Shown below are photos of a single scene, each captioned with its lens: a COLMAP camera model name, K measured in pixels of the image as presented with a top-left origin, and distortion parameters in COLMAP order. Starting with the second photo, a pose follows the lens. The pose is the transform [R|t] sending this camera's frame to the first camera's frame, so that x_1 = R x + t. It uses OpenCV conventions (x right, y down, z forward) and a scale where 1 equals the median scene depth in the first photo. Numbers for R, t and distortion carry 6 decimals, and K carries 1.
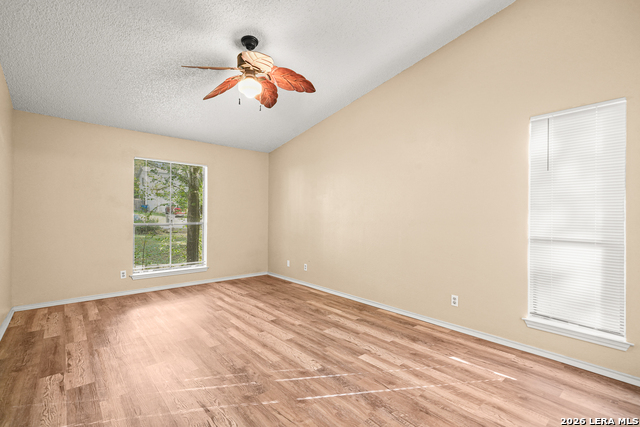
lens RADIAL K [[294.7, 0, 315.5], [0, 294.7, 210.8], [0, 0, 1]] dist [0.005251, 0.000357]
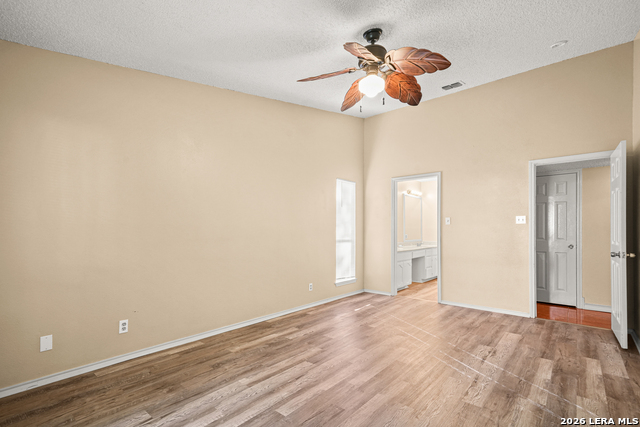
lens RADIAL K [[294.7, 0, 317.4], [0, 294.7, 217.9], [0, 0, 1]] dist [0.005251, 0.000357]
pose [[-0.139786, 0.033050, 0.989630, -0.894726], [-0.019567, 0.999155, -0.036132, 0.008291], [-0.989988, -0.024415, -0.139021, 1.044845]]
